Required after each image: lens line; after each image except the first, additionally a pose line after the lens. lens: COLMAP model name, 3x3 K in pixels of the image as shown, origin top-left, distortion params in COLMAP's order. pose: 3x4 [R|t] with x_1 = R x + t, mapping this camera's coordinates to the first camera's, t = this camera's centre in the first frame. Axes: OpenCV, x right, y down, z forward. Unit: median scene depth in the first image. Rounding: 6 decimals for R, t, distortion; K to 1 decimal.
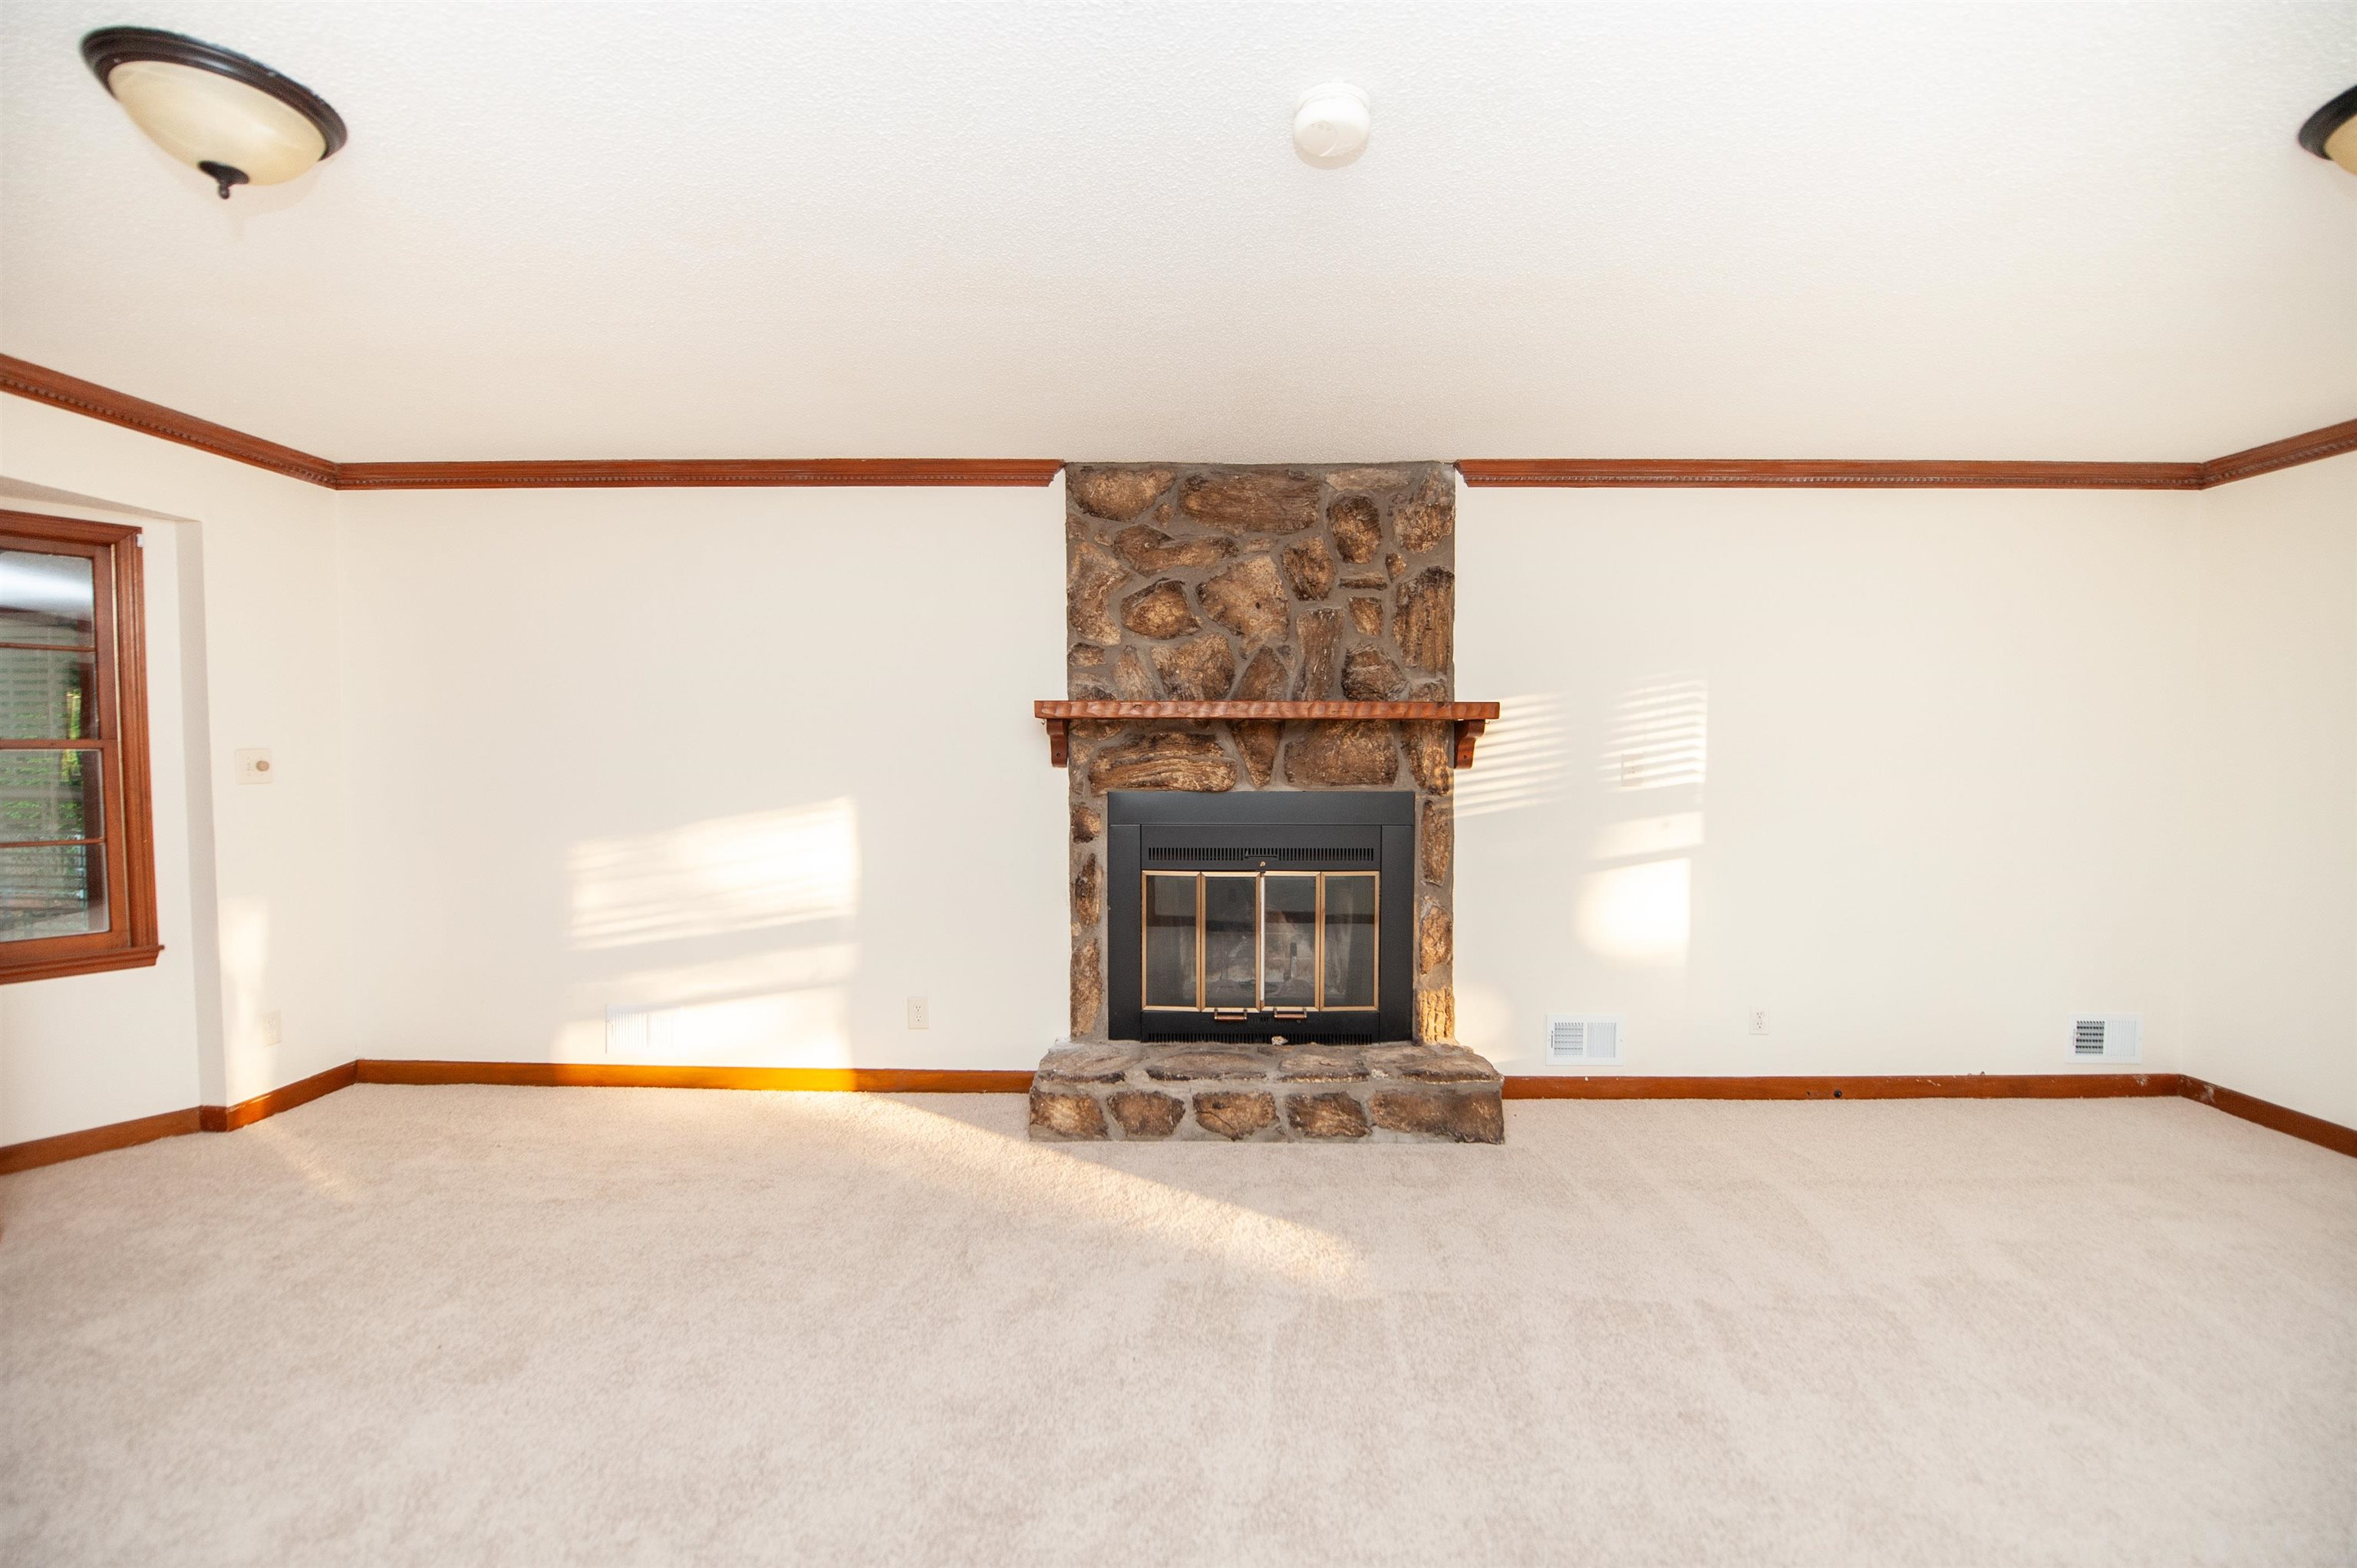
lens RADIAL K [[948.0, 0, 1187.0], [0, 948.0, 788.1], [0, 0, 1]] dist [-0.016211, -0.001474]
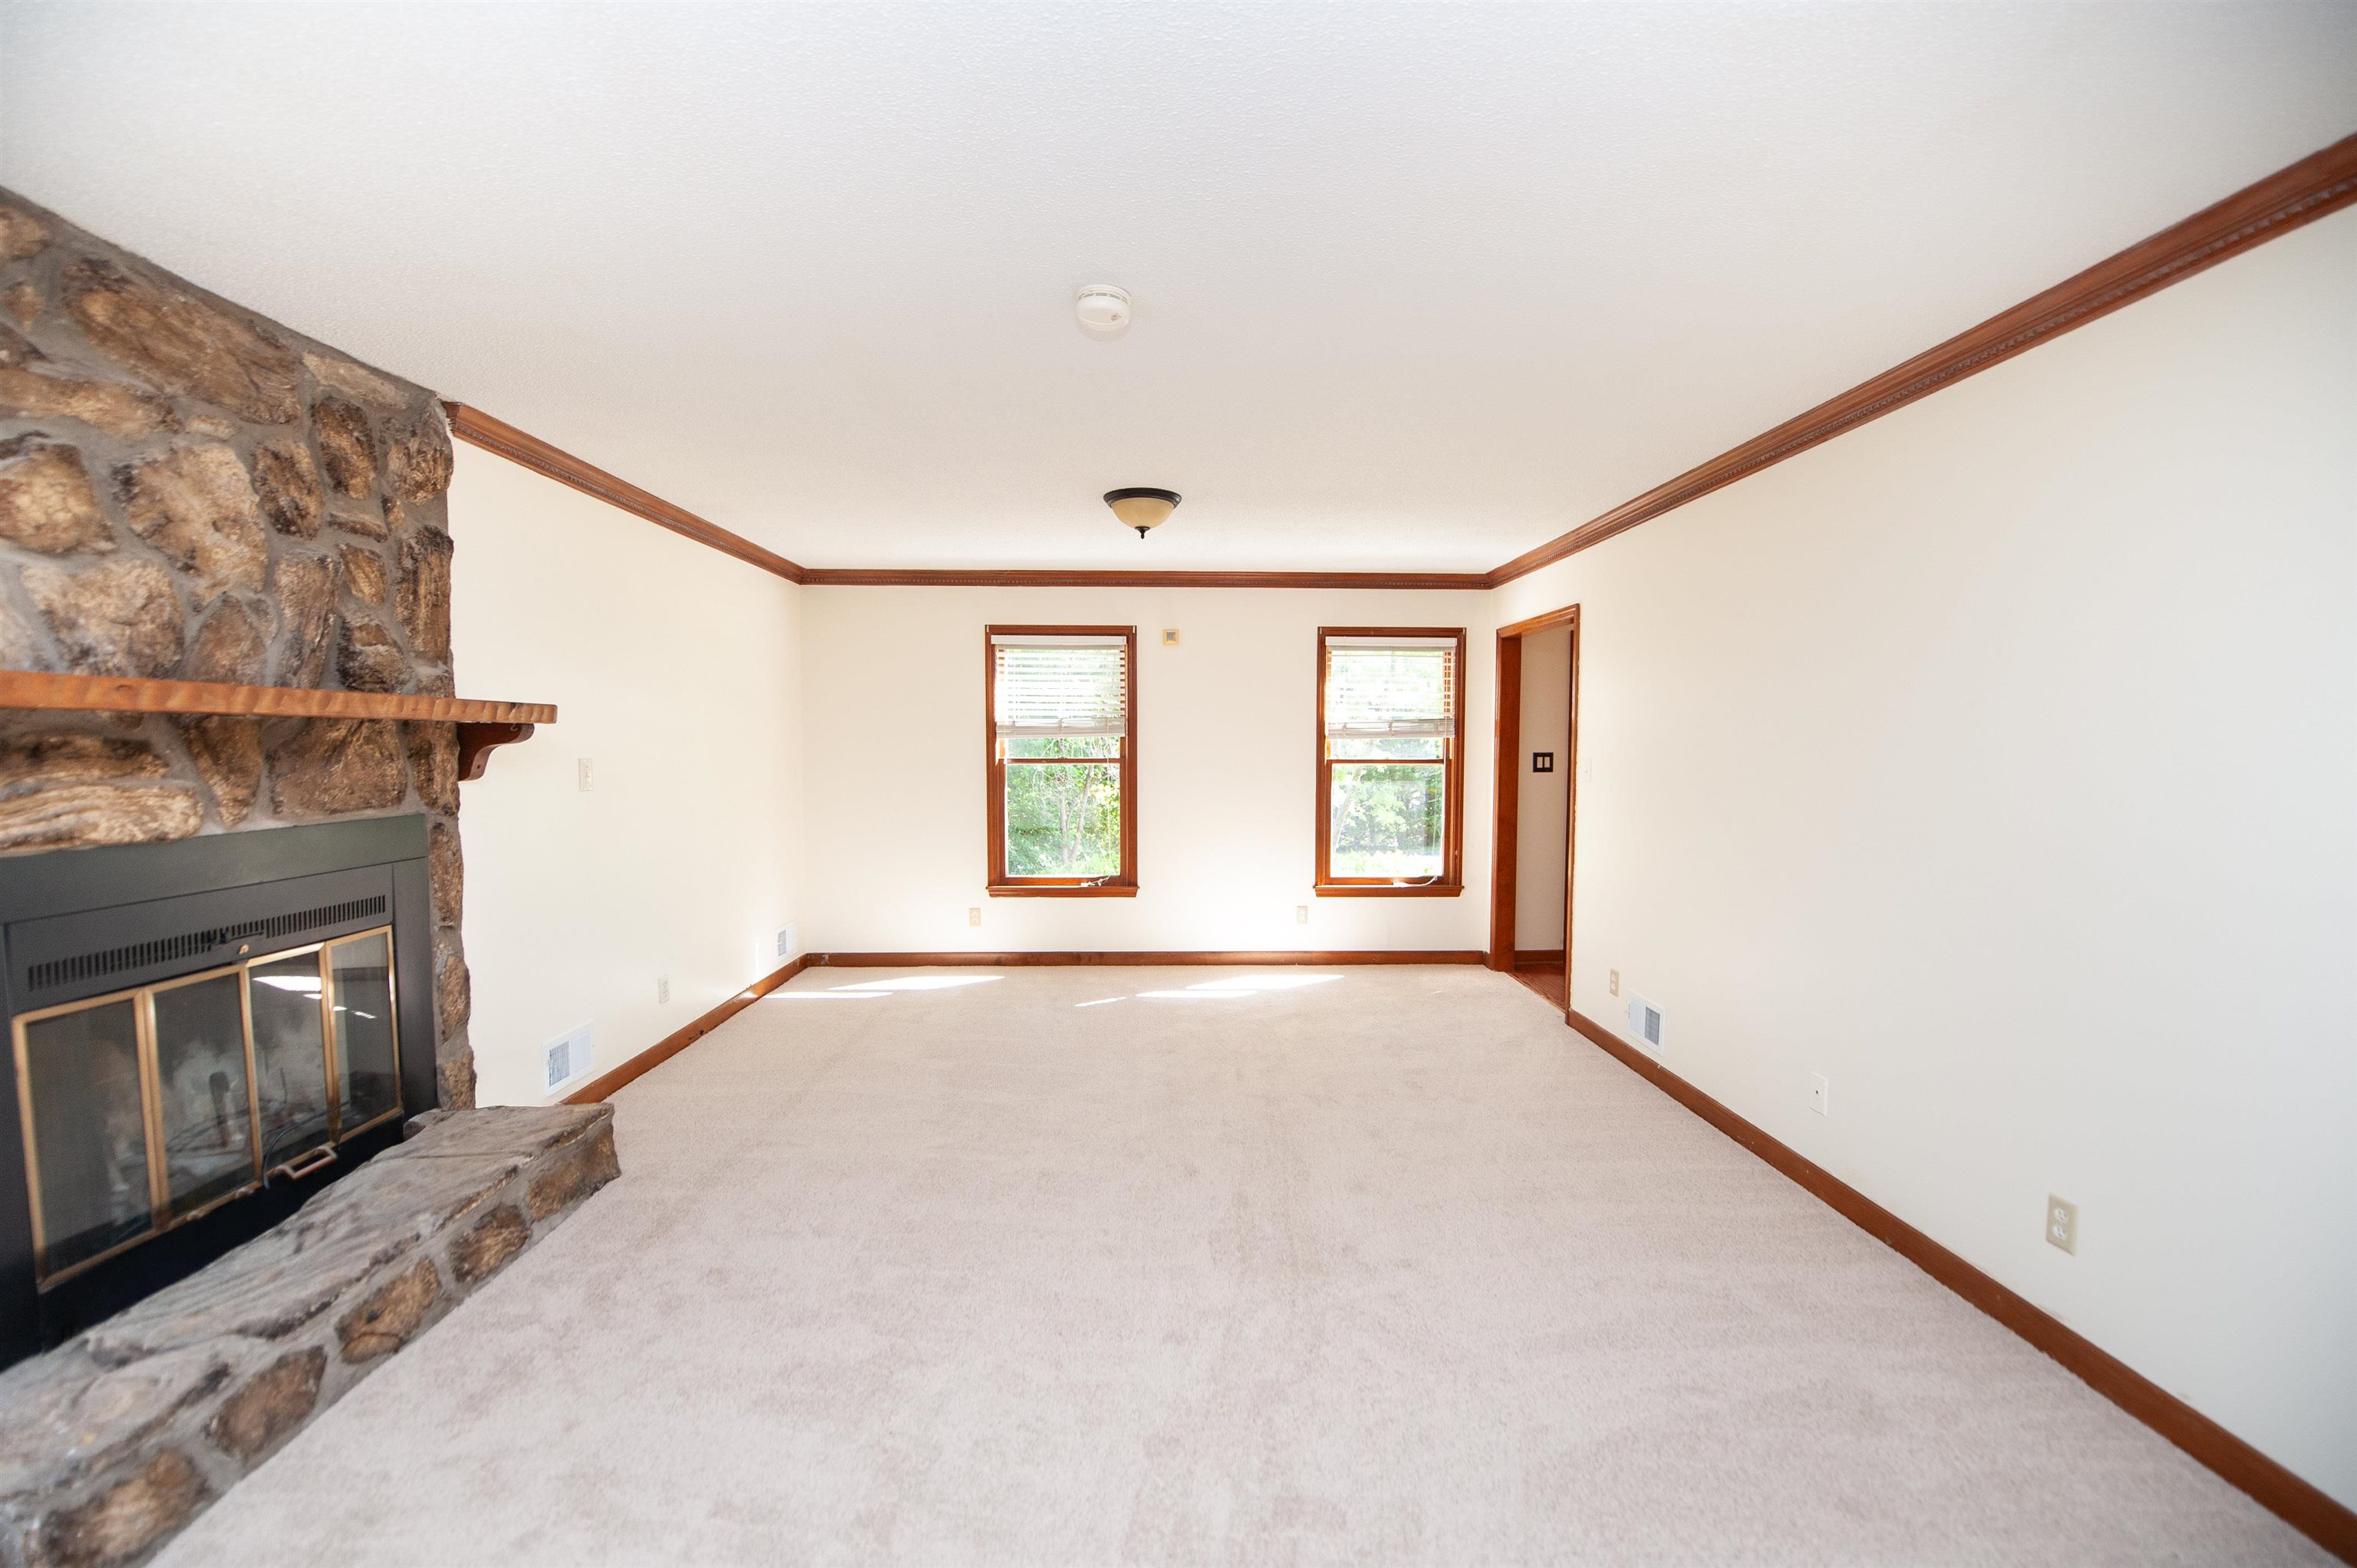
lens RADIAL K [[954.3, 0, 1169.4], [0, 954.3, 787.8], [0, 0, 1]] dist [-0.021457, -0.000393]
pose [[-0.031463, -0.051856, 0.998159, -0.547155], [0.033016, 0.998054, 0.052892, -0.037869], [-0.998959, 0.034619, -0.029690, 0.417617]]
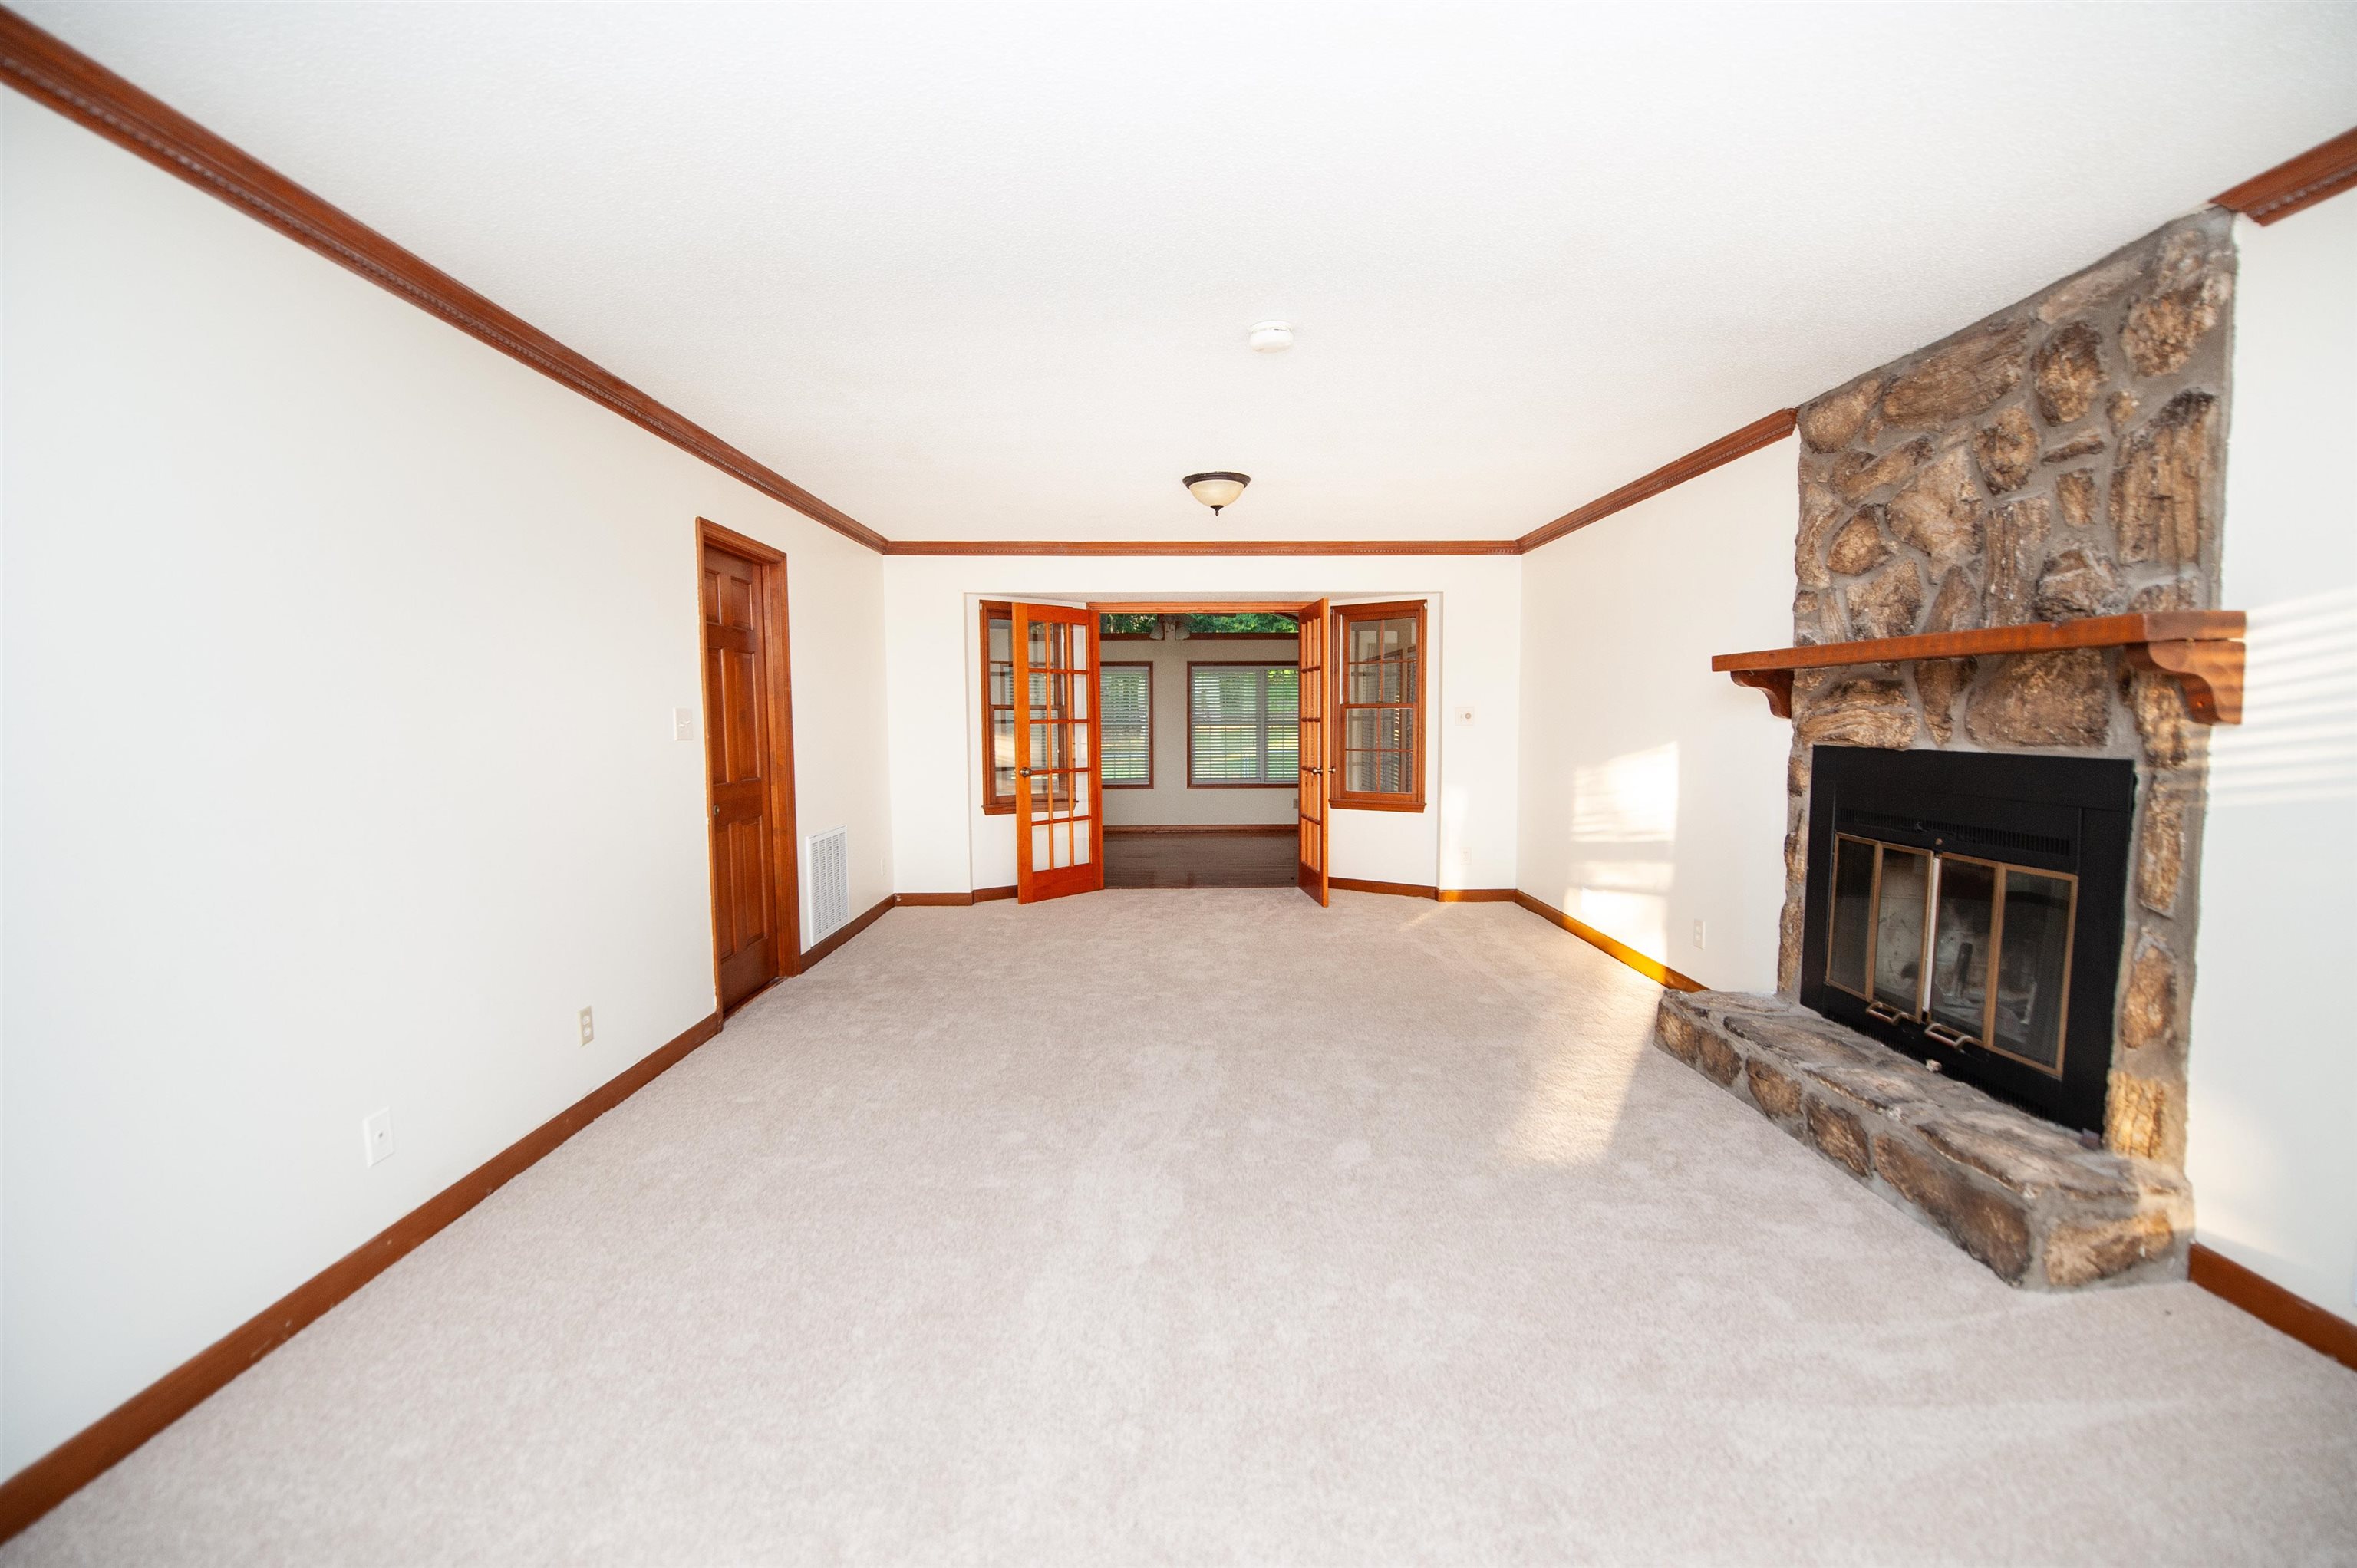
lens RADIAL K [[948.0, 0, 1184.6], [0, 948.0, 780.6], [0, 0, 1]] dist [-0.016211, -0.001474]
pose [[0.035830, 0.068823, -0.996985, 0.846533], [-0.030950, 0.997224, 0.067727, -0.004926], [0.998879, 0.028430, 0.037861, 0.342682]]
